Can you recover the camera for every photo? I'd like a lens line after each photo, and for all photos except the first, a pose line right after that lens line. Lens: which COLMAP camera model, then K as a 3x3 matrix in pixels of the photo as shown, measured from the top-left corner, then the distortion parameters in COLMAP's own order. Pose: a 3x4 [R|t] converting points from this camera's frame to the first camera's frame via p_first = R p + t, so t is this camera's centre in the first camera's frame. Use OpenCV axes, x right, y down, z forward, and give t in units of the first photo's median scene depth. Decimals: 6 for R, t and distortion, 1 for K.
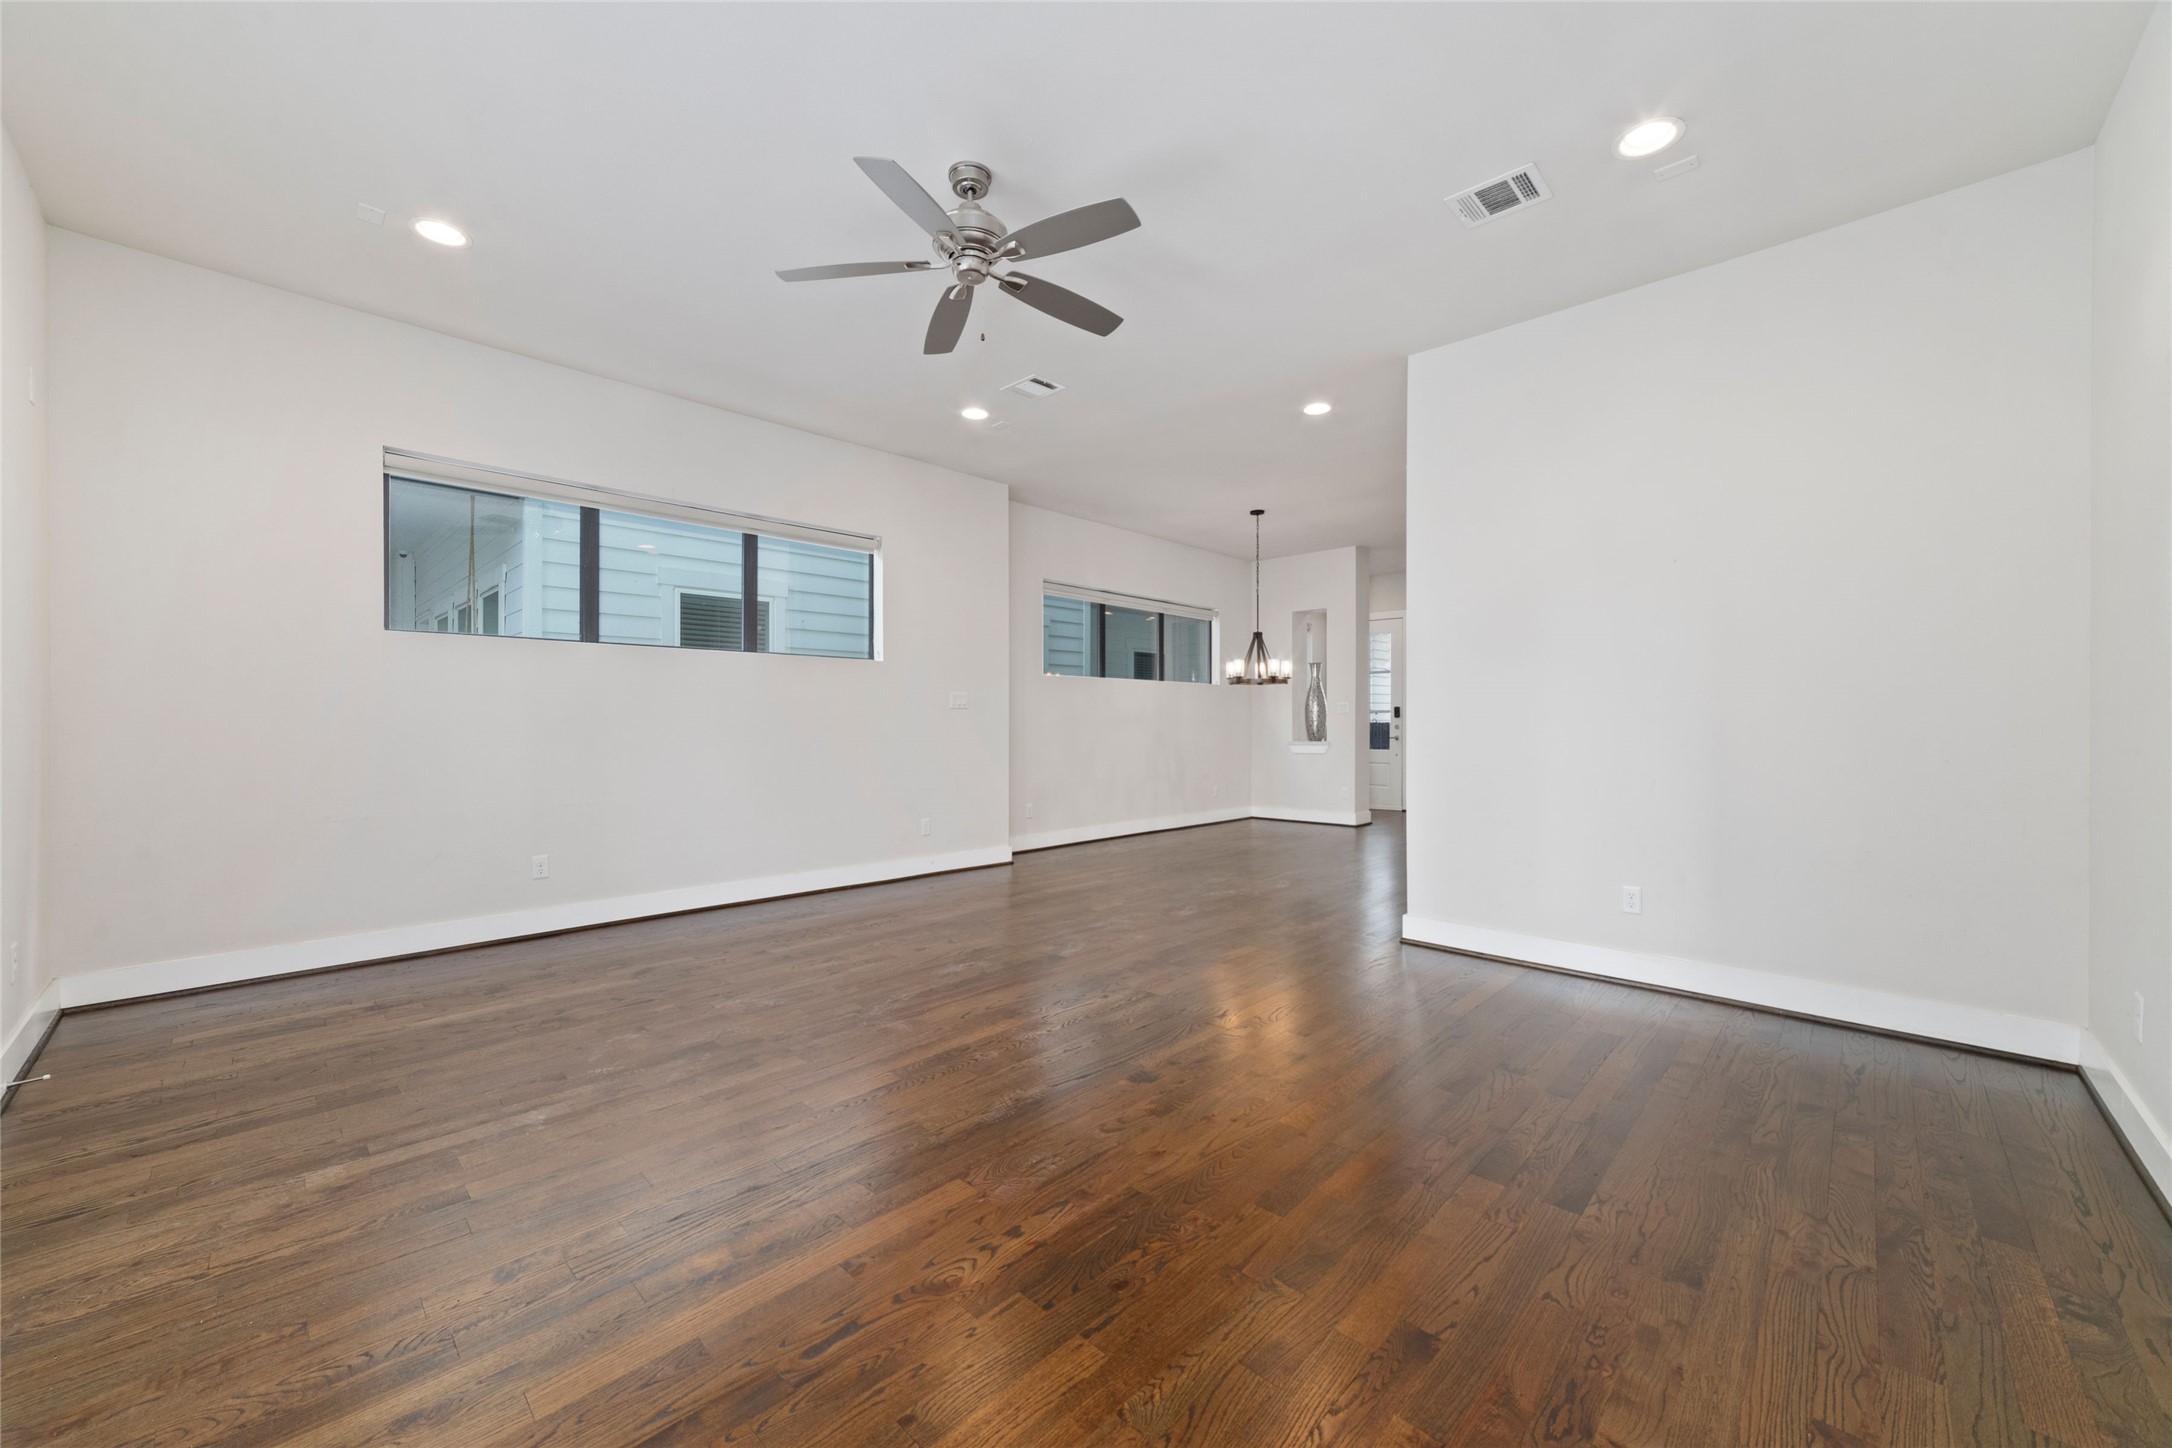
lens RADIAL K [[833.9, 0, 1088.9], [0, 833.9, 718.6], [0, 0, 1]] dist [-0.003219, 0.000176]
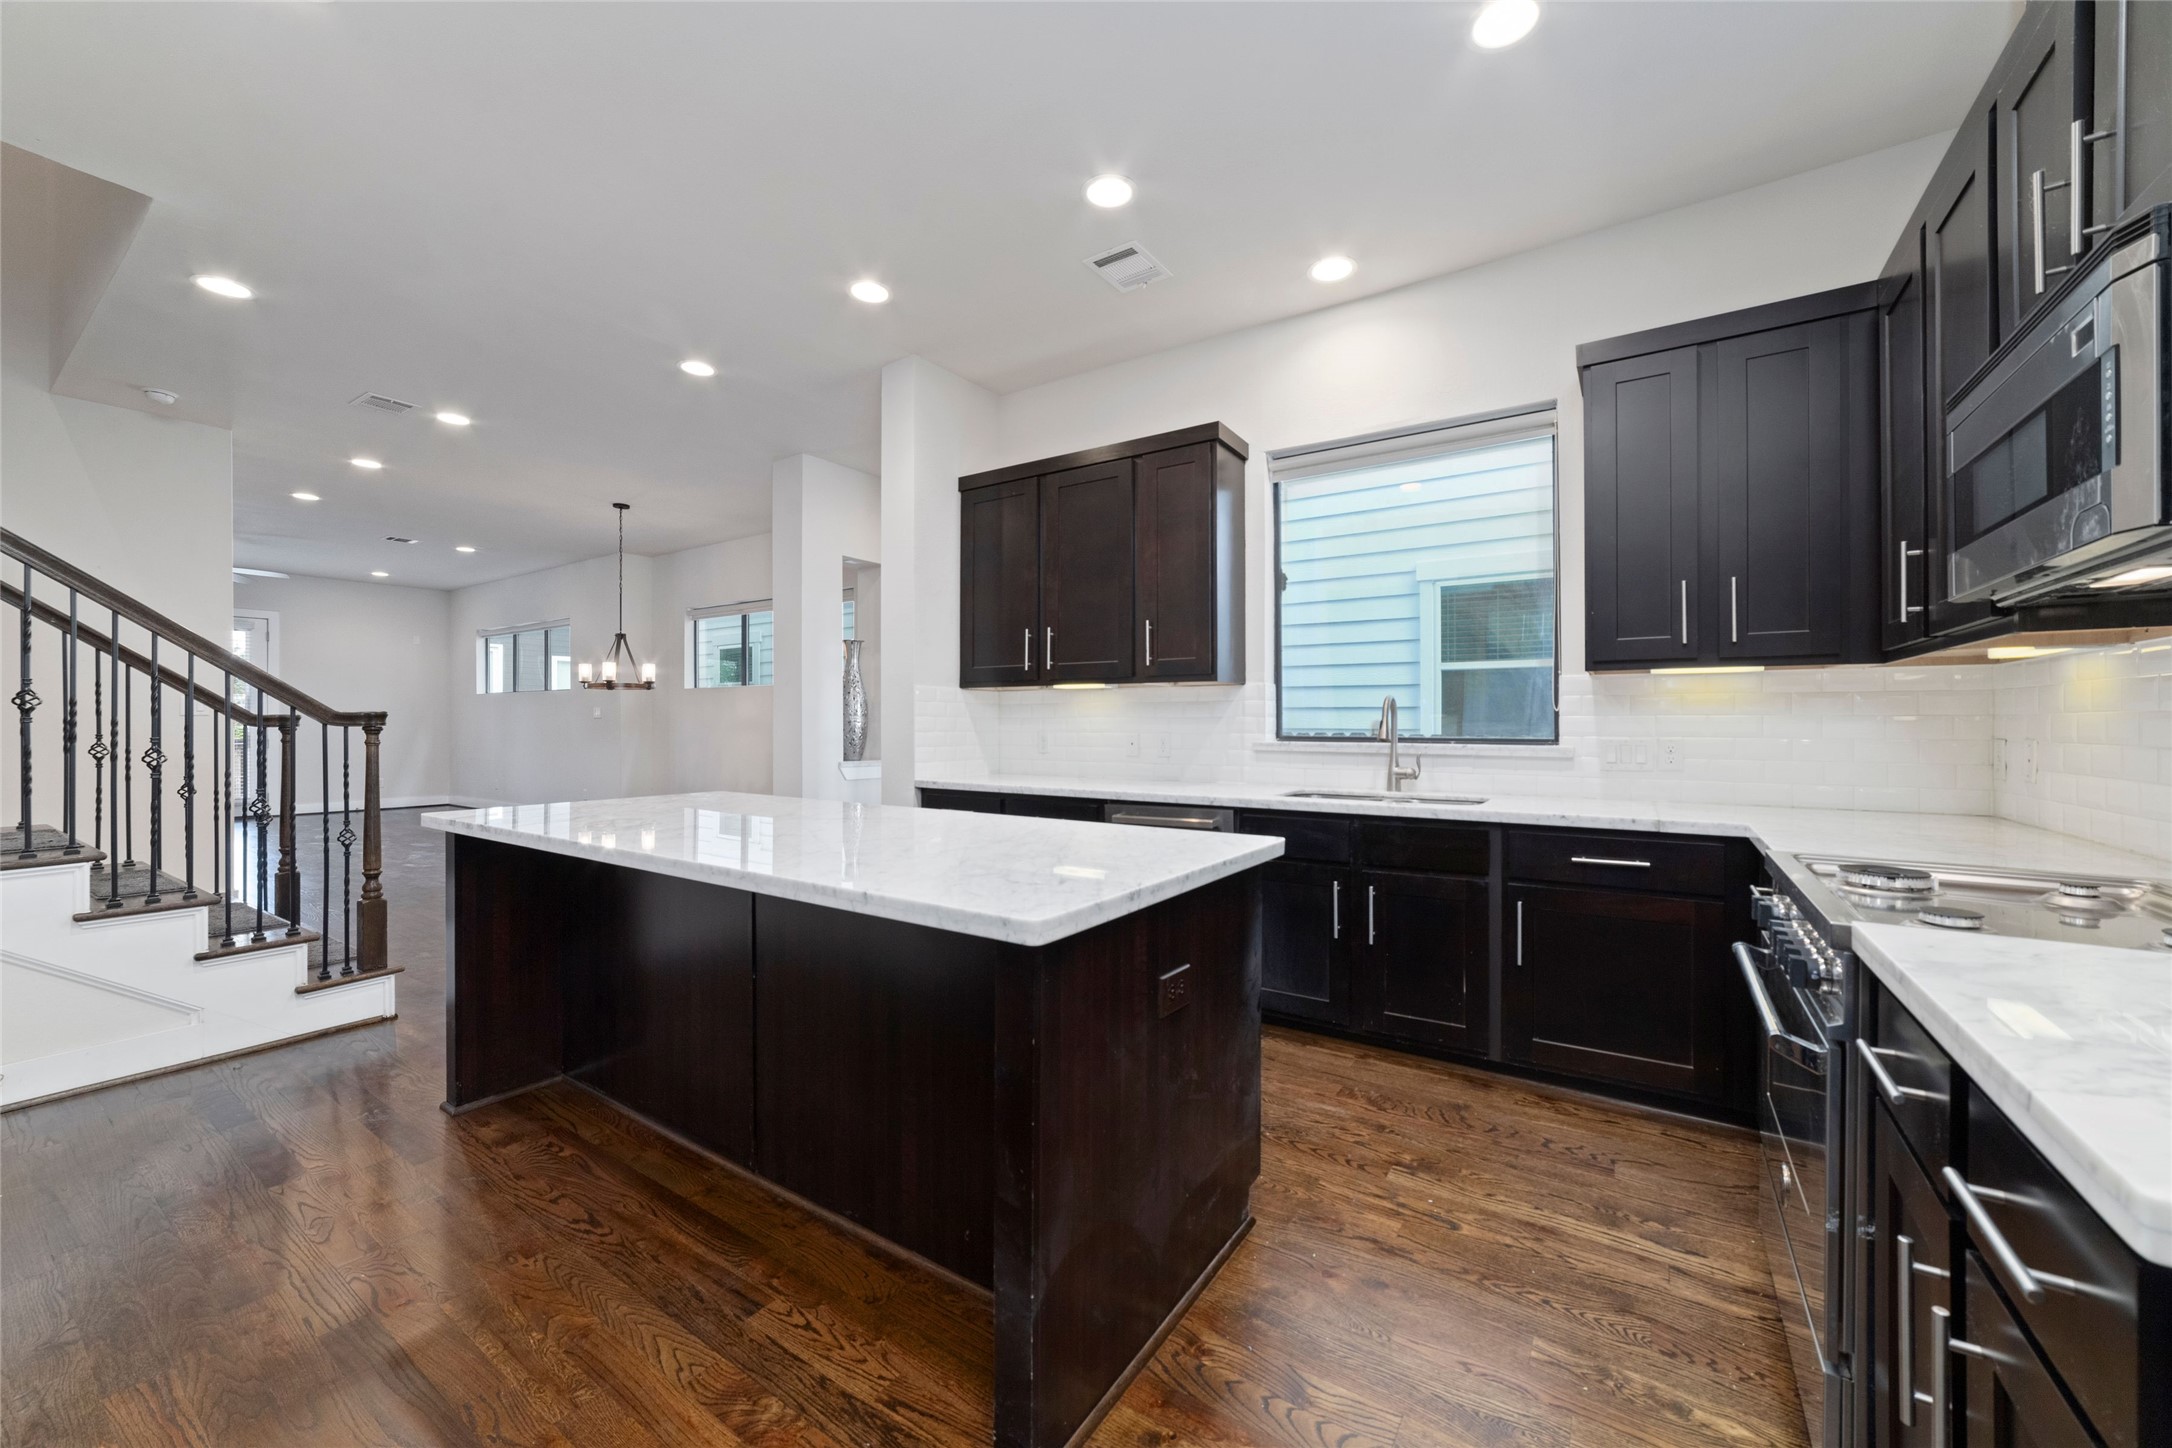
lens RADIAL K [[825.7, 0, 1080.8], [0, 825.7, 717.5], [0, 0, 1]] dist [0.001498, 0.000257]
pose [[0.142323, -0.001453, -0.989819, 1.164949], [0.006552, 0.999978, -0.000526, -0.007267], [0.989799, -0.006411, 0.142329, 1.348882]]
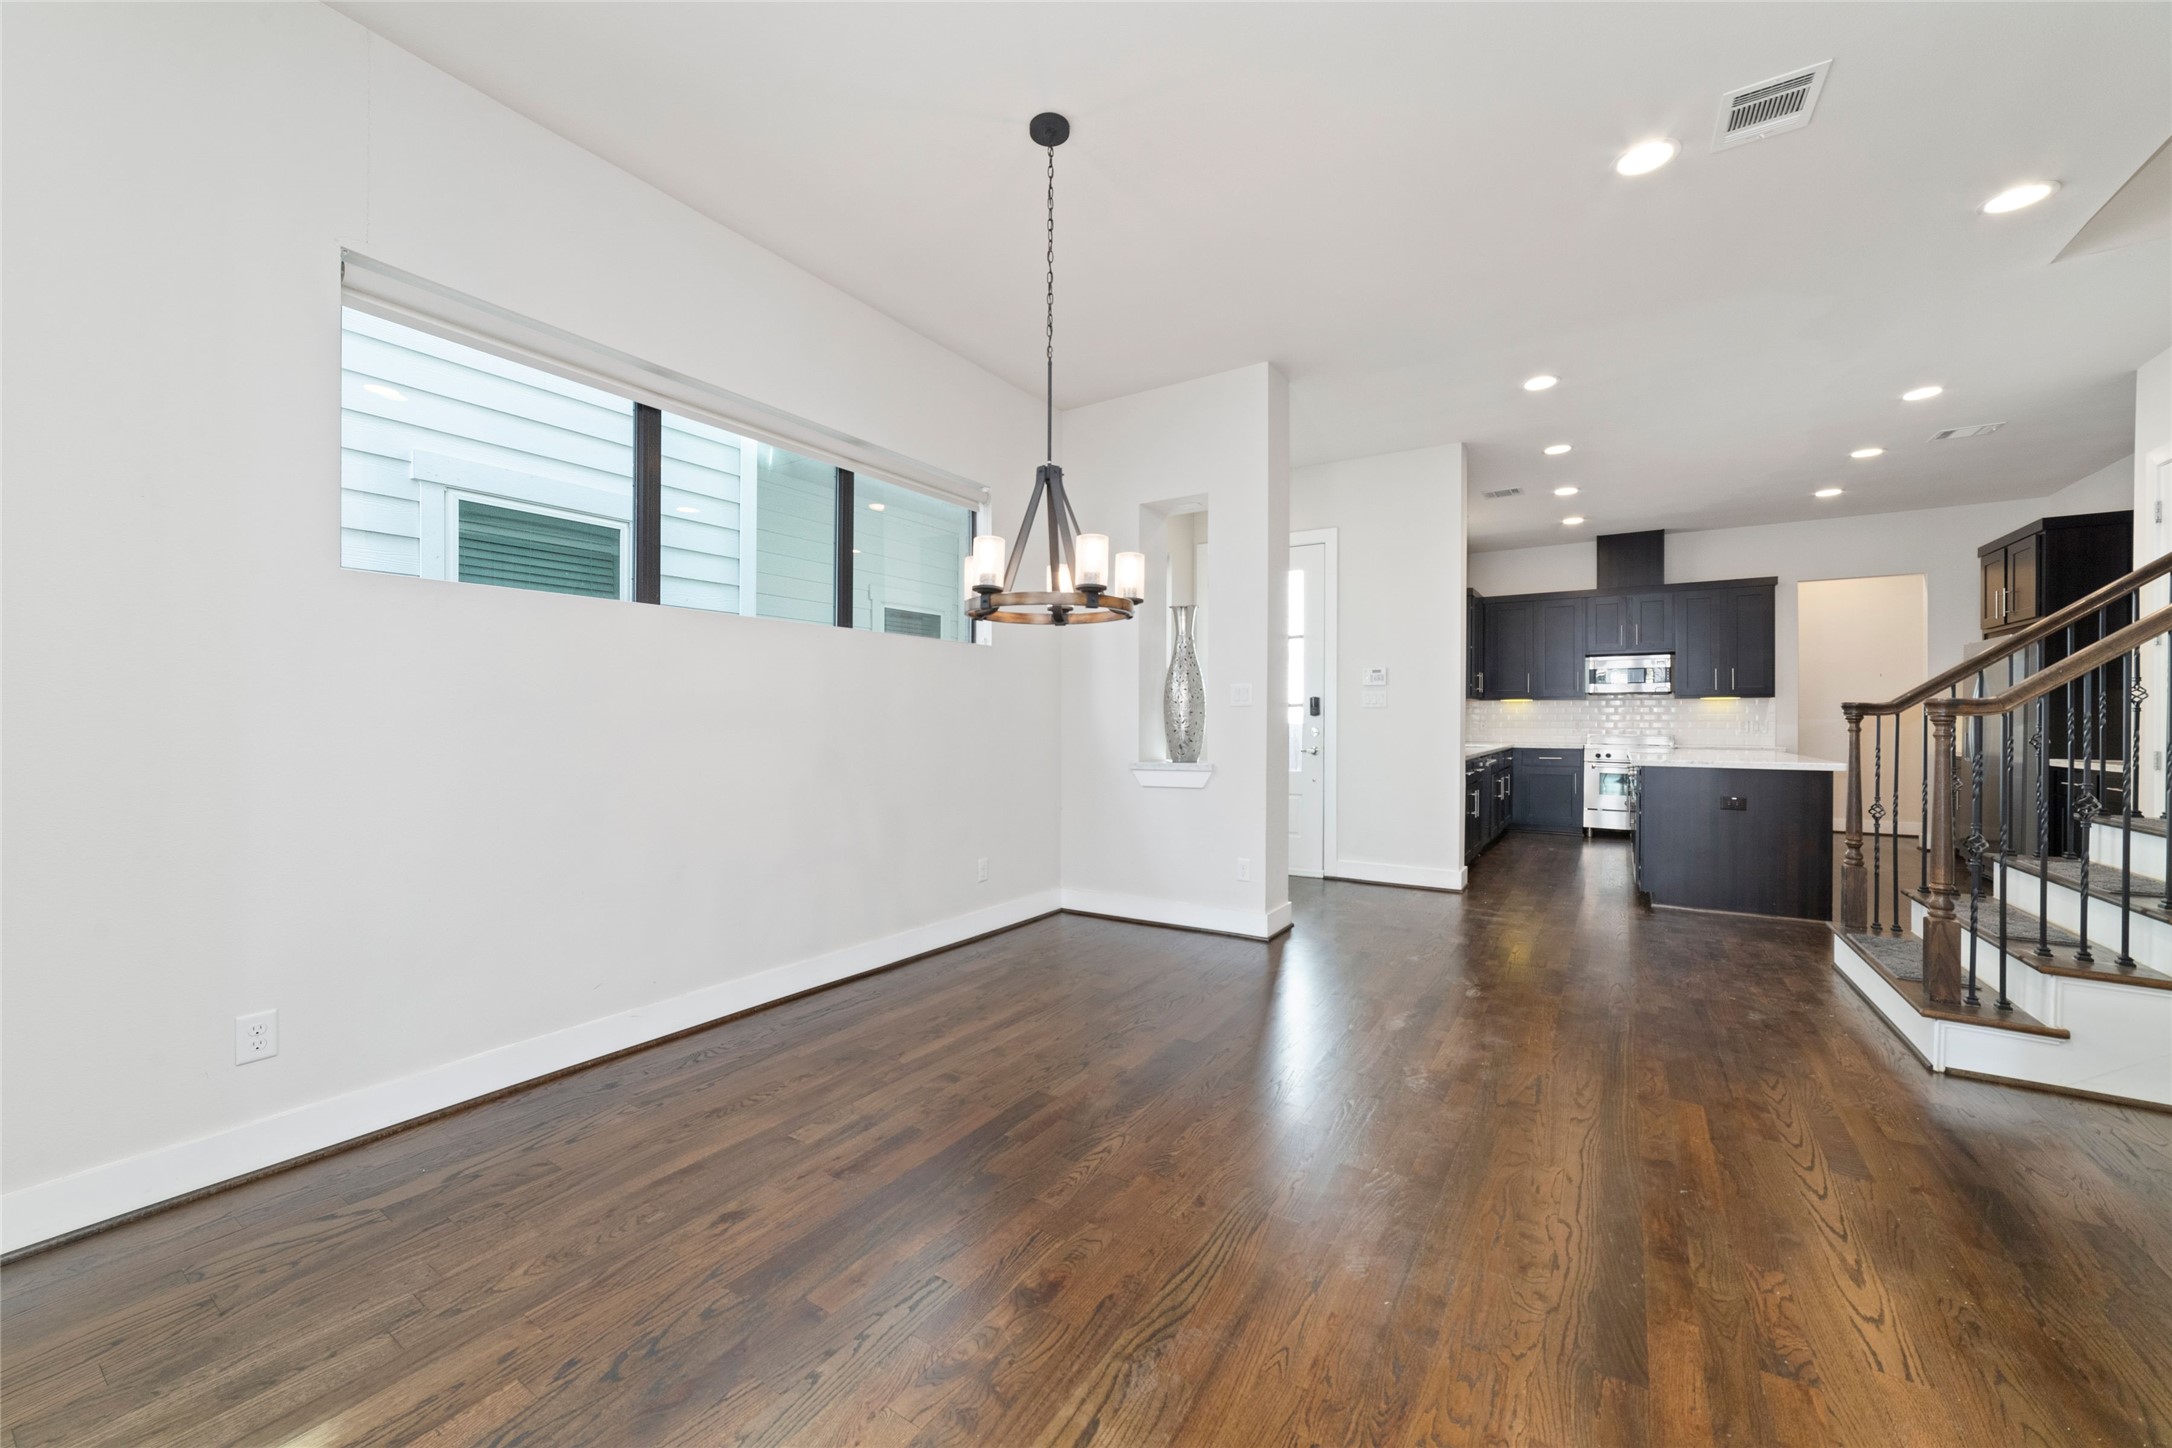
lens RADIAL K [[833.9, 0, 1088.9], [0, 833.9, 718.6], [0, 0, 1]] dist [-0.003219, 0.000176]
pose [[0.982670, 0.002334, 0.185350, 0.153373], [-0.002709, 0.999995, 0.001772, -0.000002], [-0.185345, -0.002243, 0.982671, 0.651129]]
